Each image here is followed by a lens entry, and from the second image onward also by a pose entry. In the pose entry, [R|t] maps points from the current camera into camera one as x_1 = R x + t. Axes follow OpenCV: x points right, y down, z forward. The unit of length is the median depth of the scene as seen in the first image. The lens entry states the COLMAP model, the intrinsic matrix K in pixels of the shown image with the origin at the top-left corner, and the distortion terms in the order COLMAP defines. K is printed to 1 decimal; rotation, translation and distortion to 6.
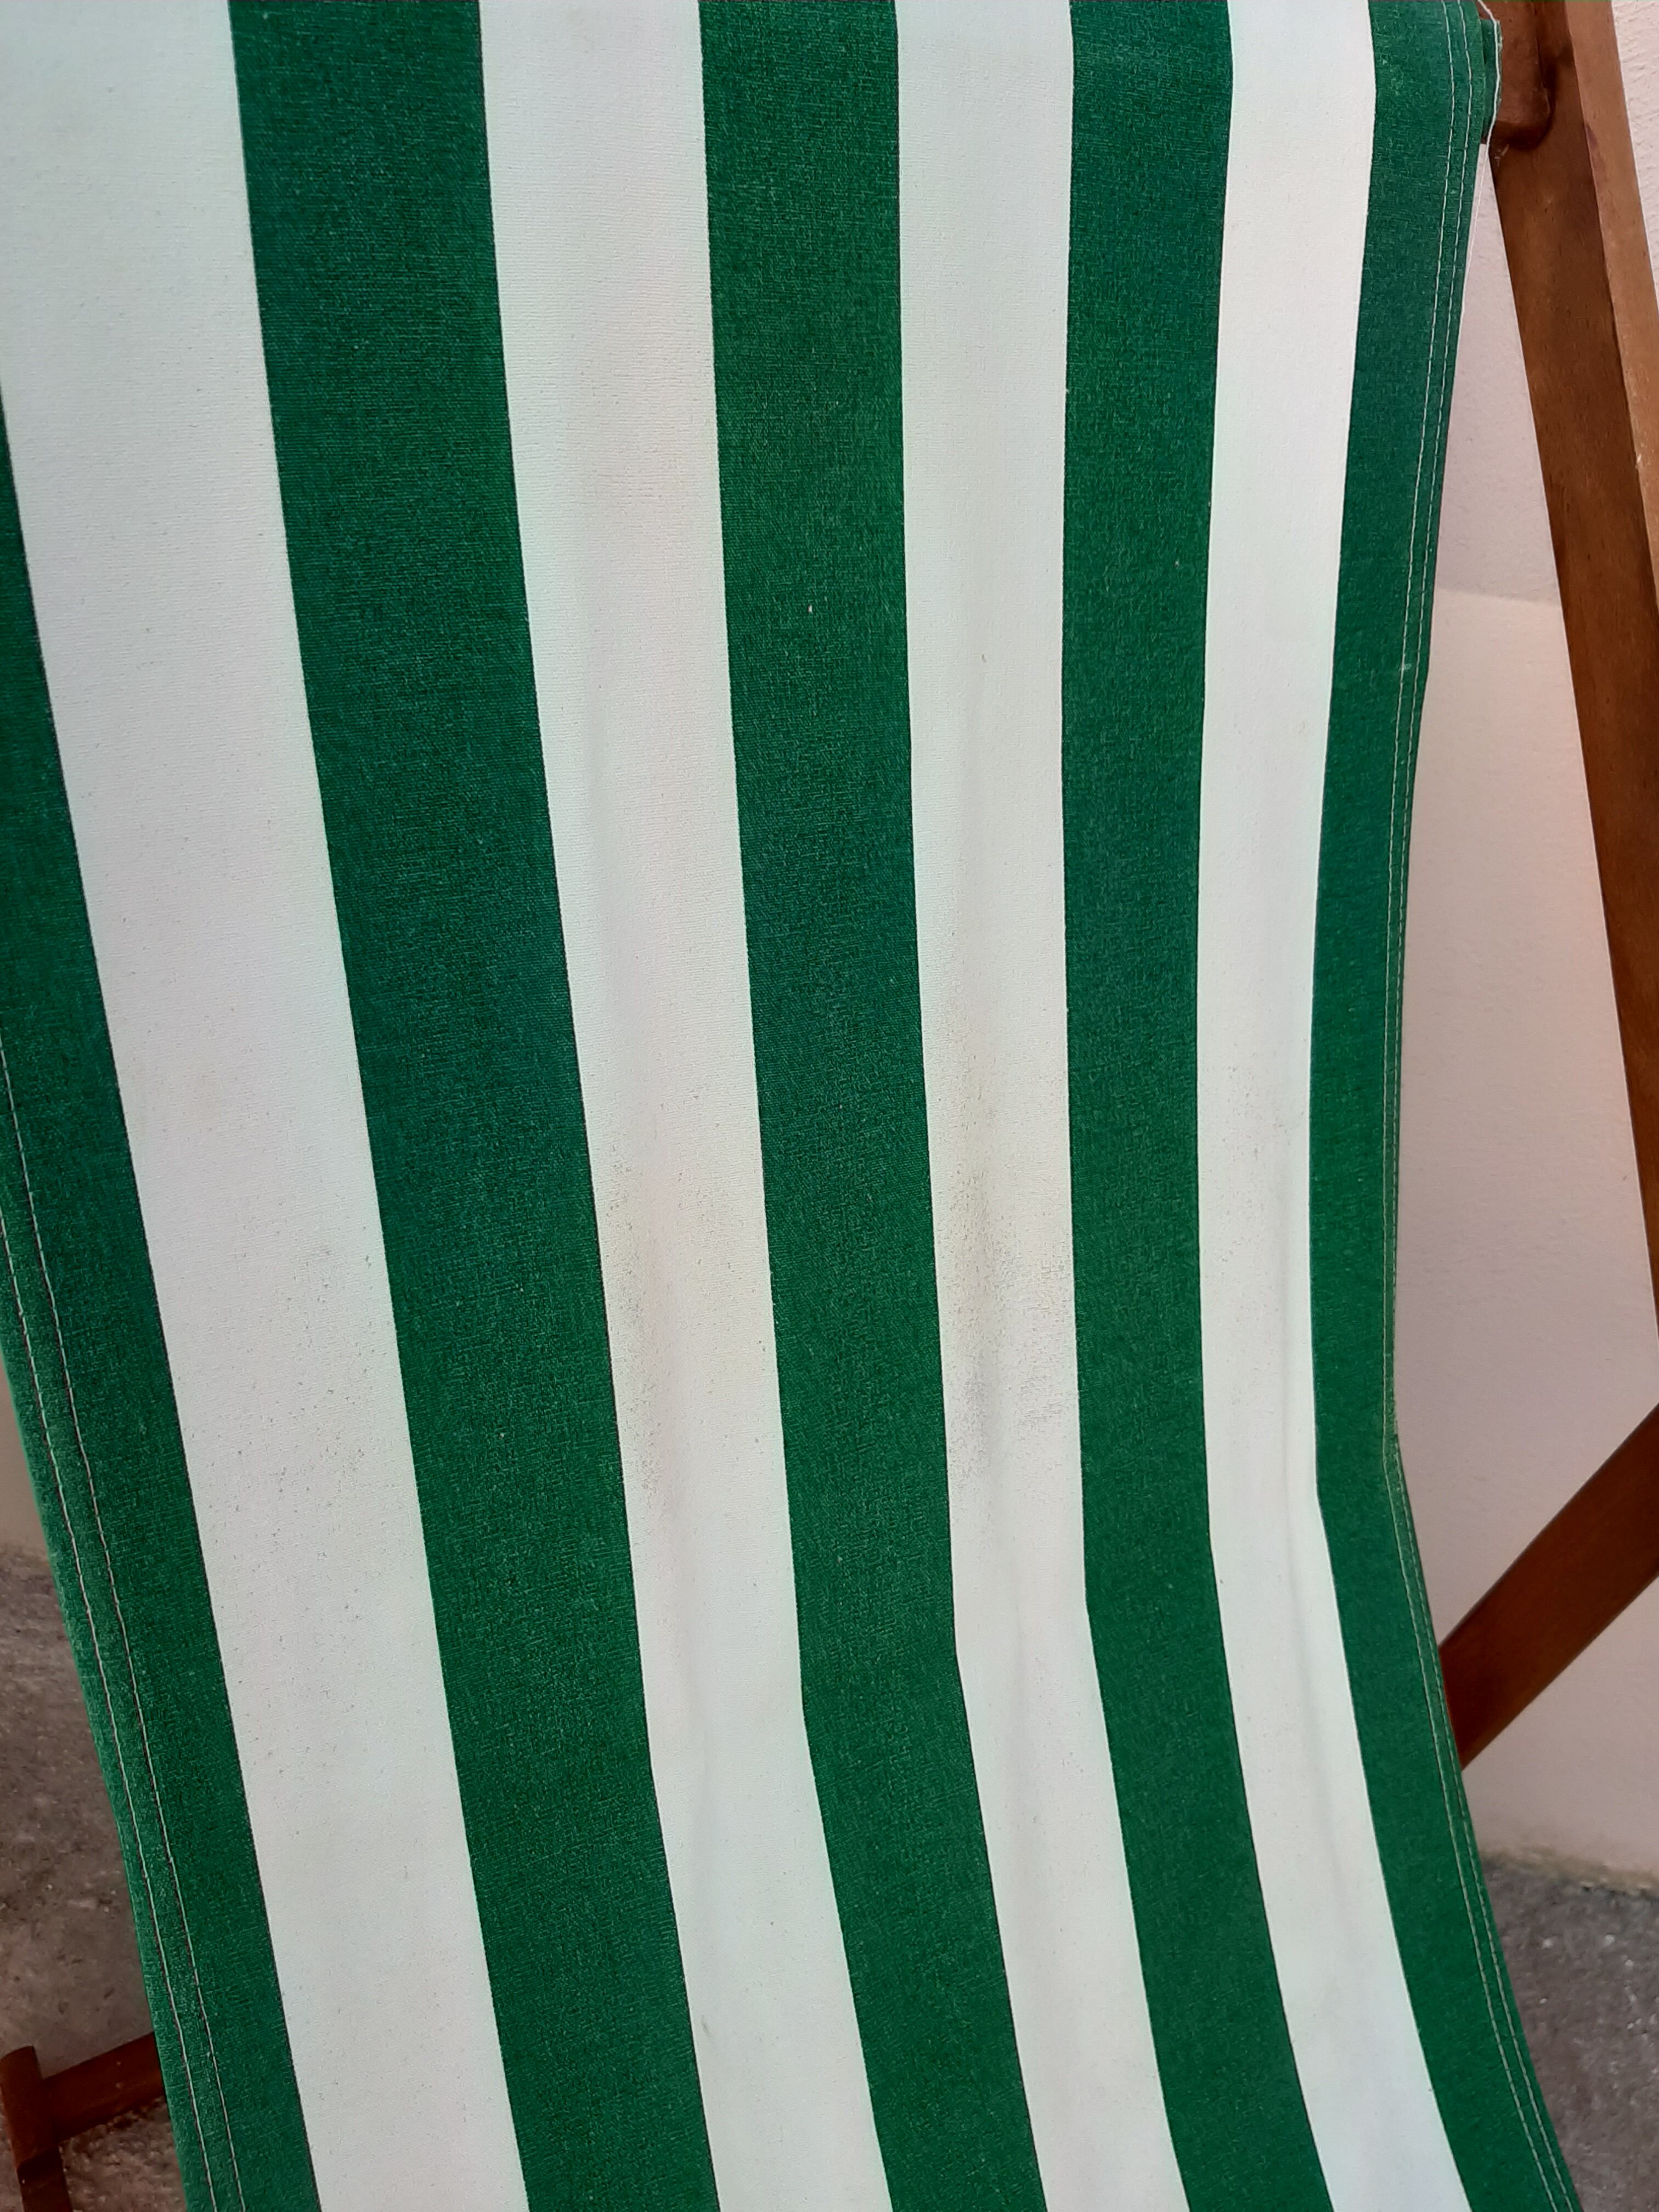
lens RADIAL K [[1621.3, 0, 784.4], [0, 1621.3, 1082.4], [0, 0, 1]] dist [0.038002, -0.086897]
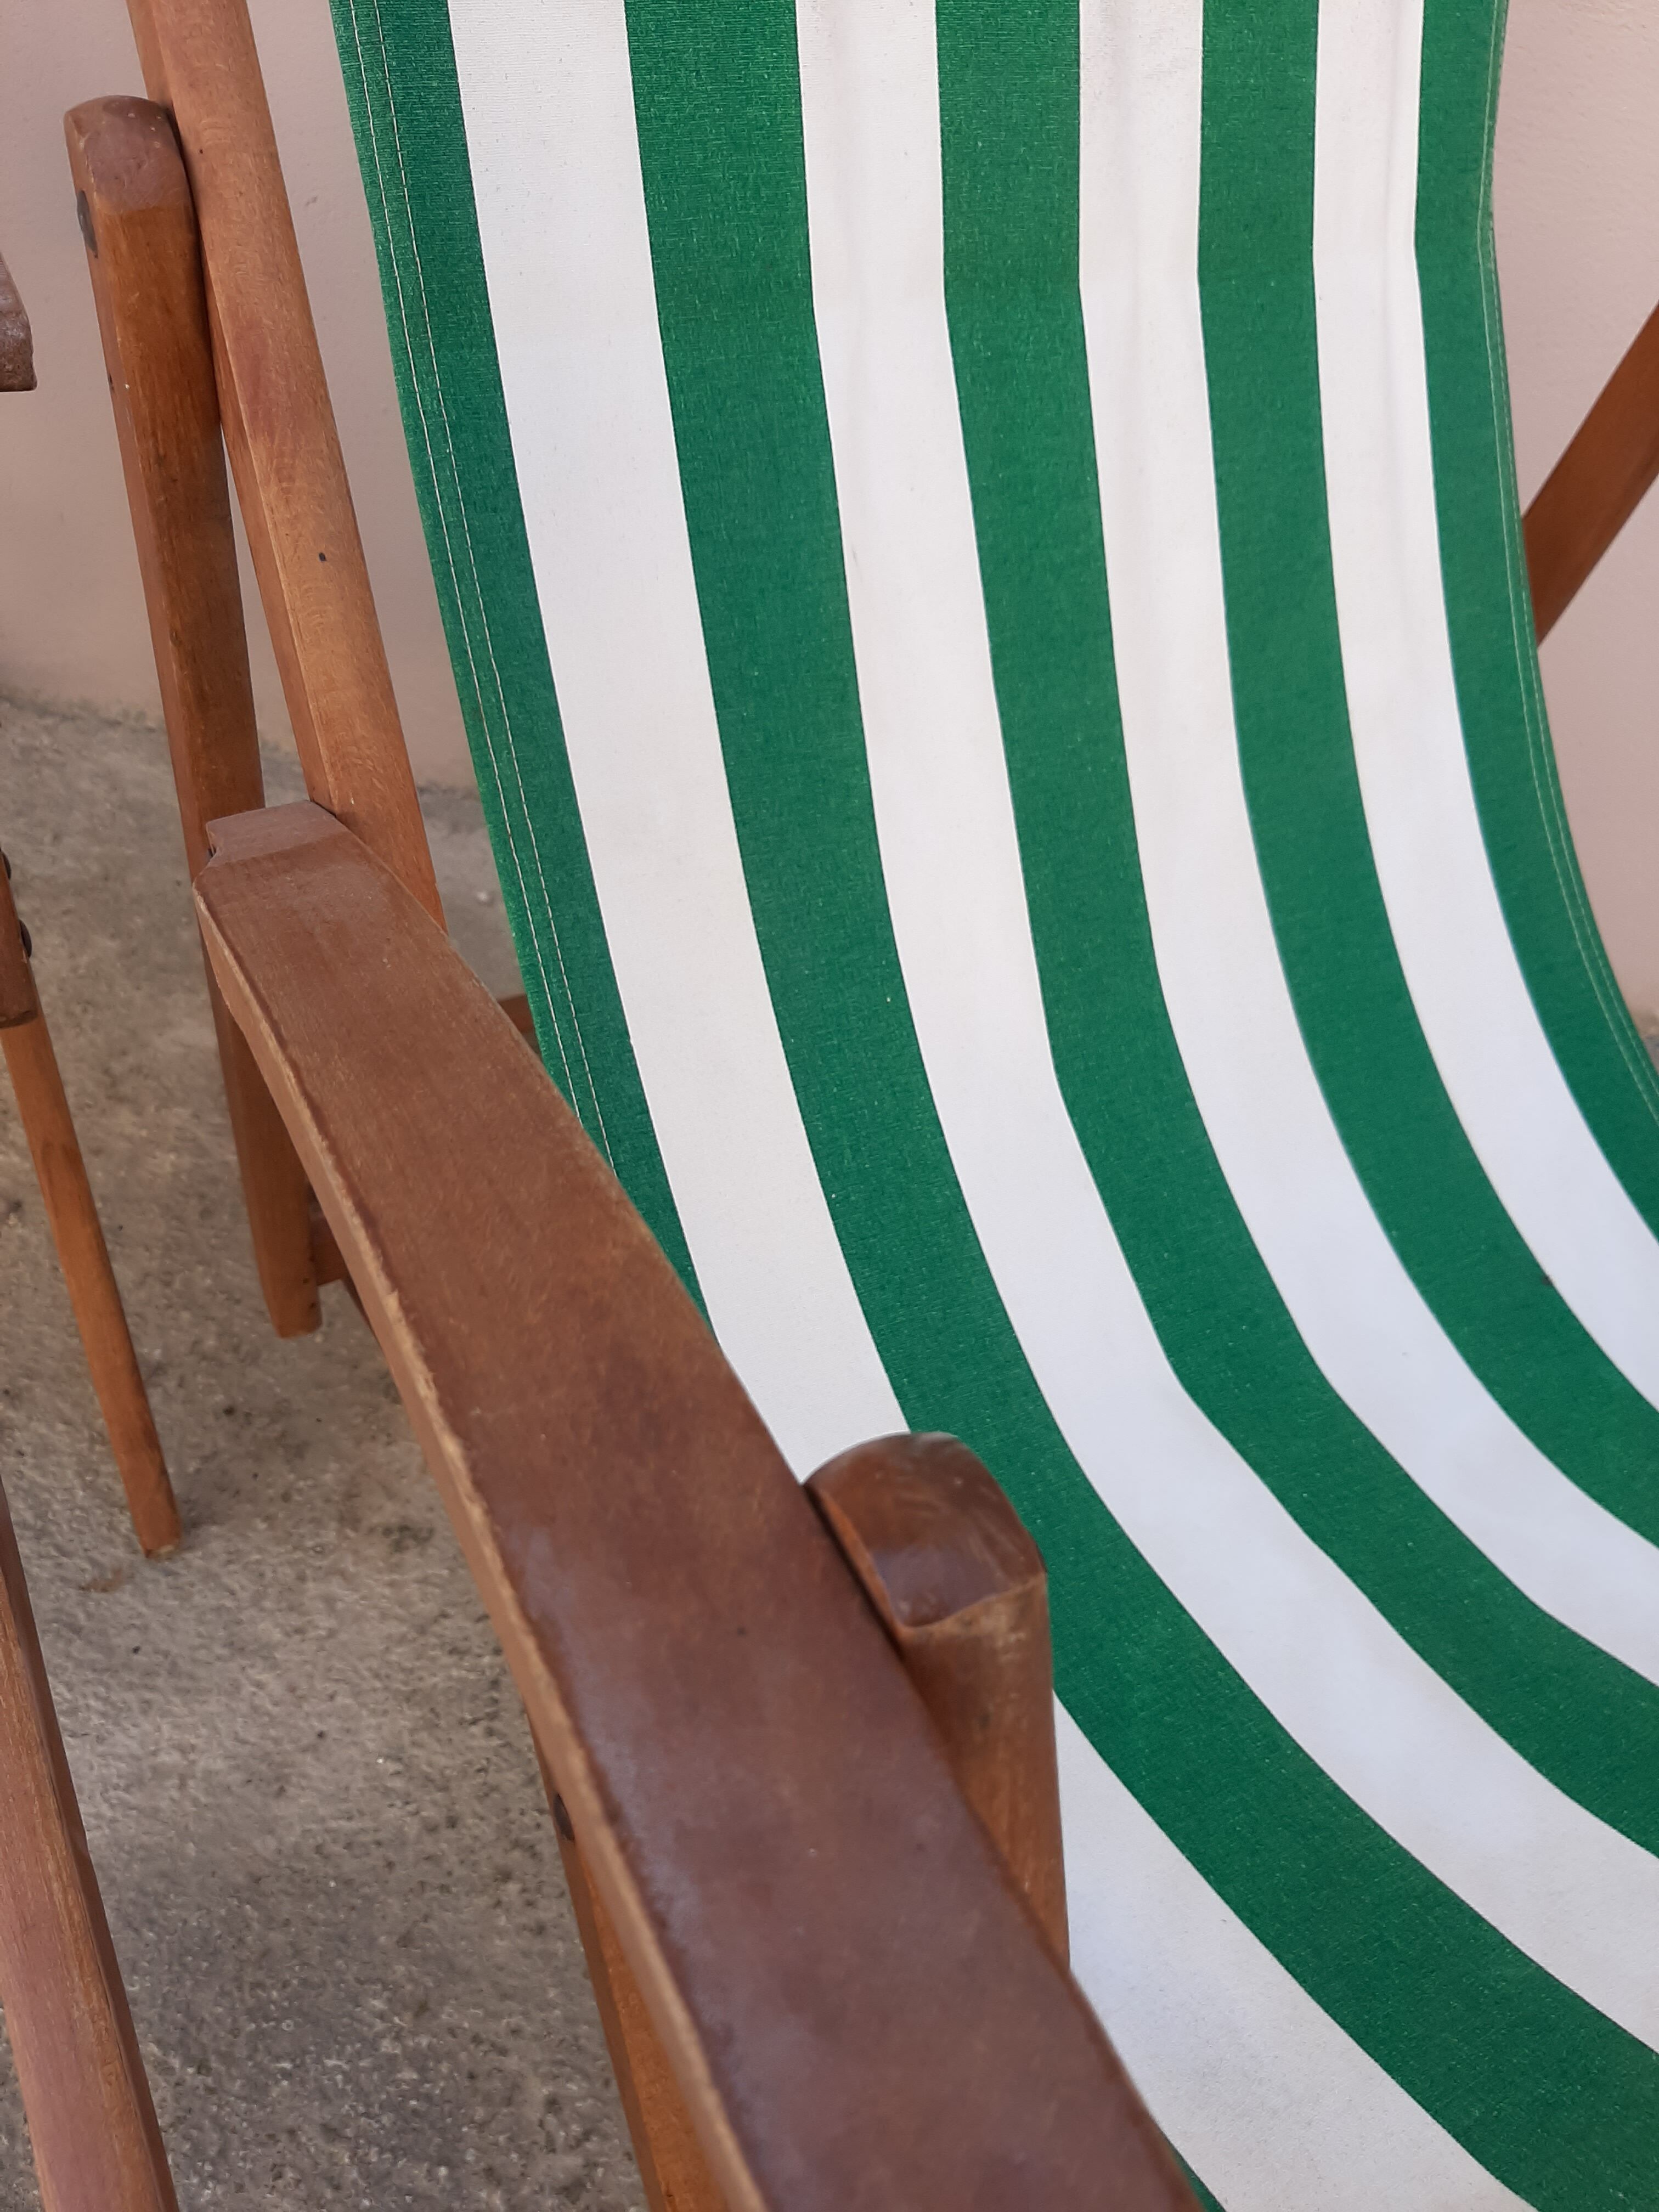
lens RADIAL K [[1684.1, 0, 869.1], [0, 1684.1, 1074.8], [0, 0, 1]] dist [0.046570, -0.104642]
pose [[0.999201, 0.030146, -0.026242, 0.007490], [-0.024192, 0.978818, 0.203298, 0.673998], [0.031814, -0.202500, 0.978765, -0.284146]]
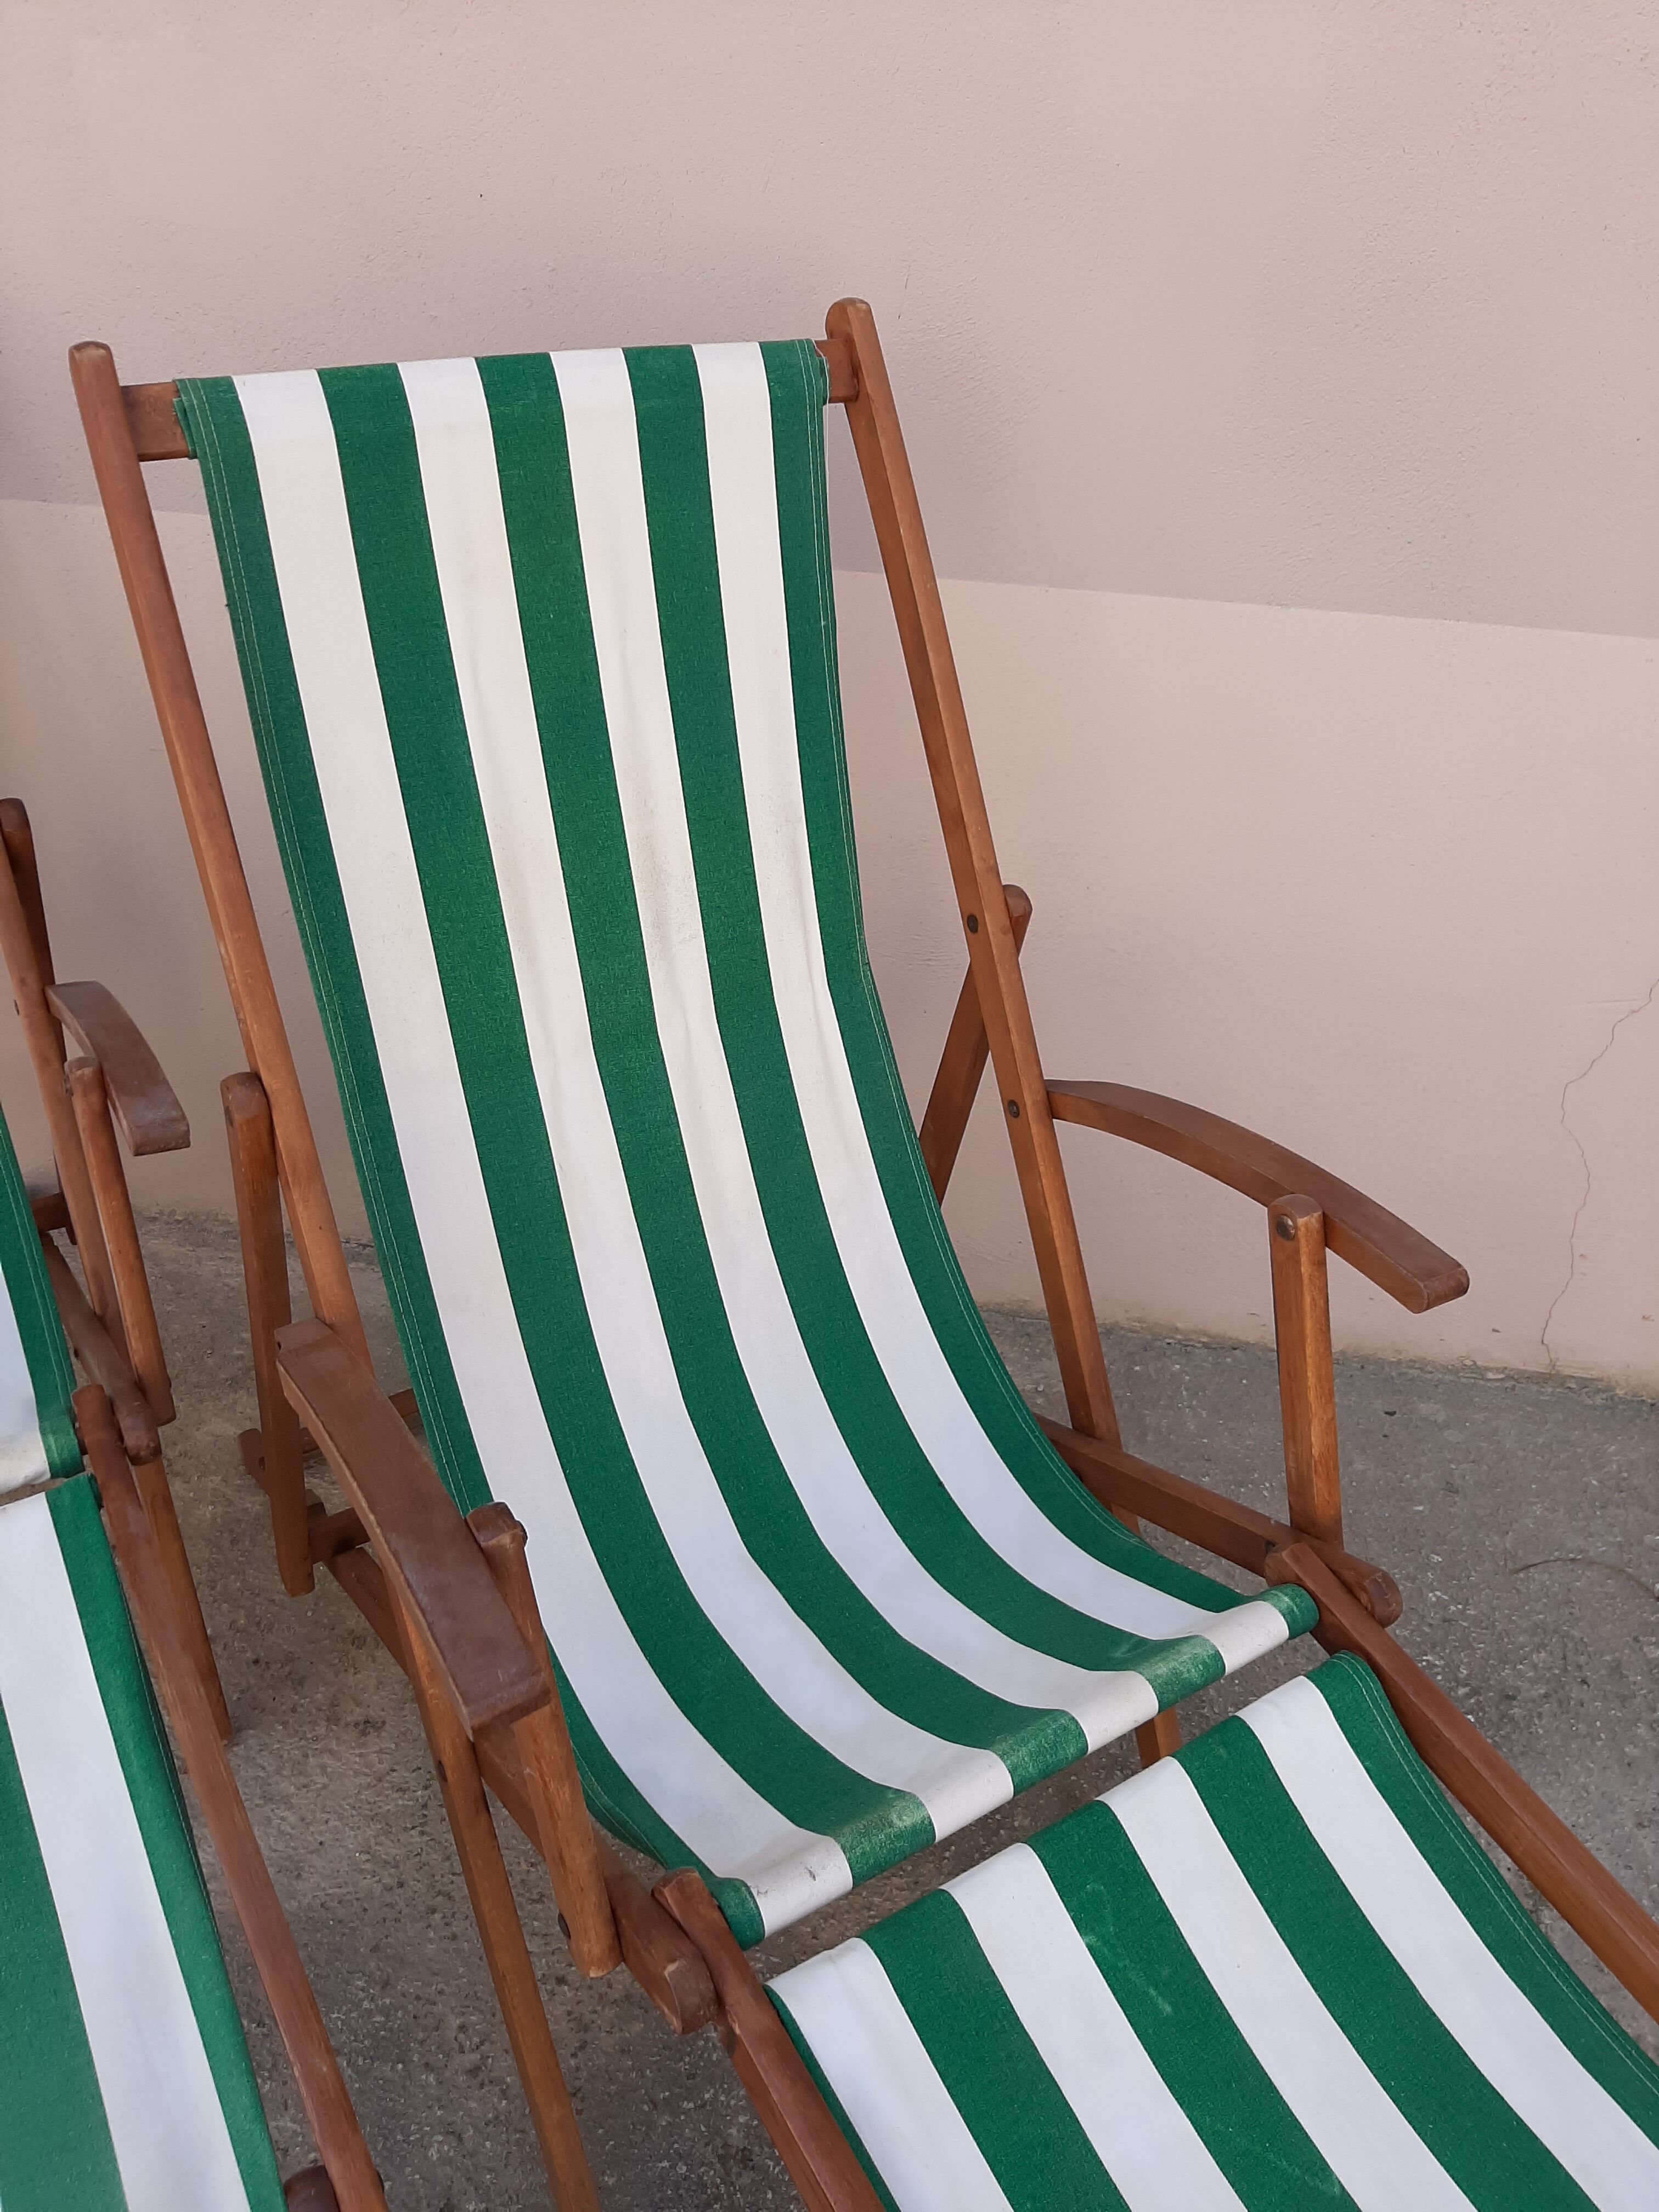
lens RADIAL K [[1659.9, 0, 827.8], [0, 1659.9, 1096.0], [0, 0, 1]] dist [0.064928, -0.142189]
pose [[0.998022, -0.060740, -0.016233, 0.412924], [0.060930, 0.998076, 0.011468, 0.444955], [0.015505, -0.012434, 0.999802, -1.579212]]
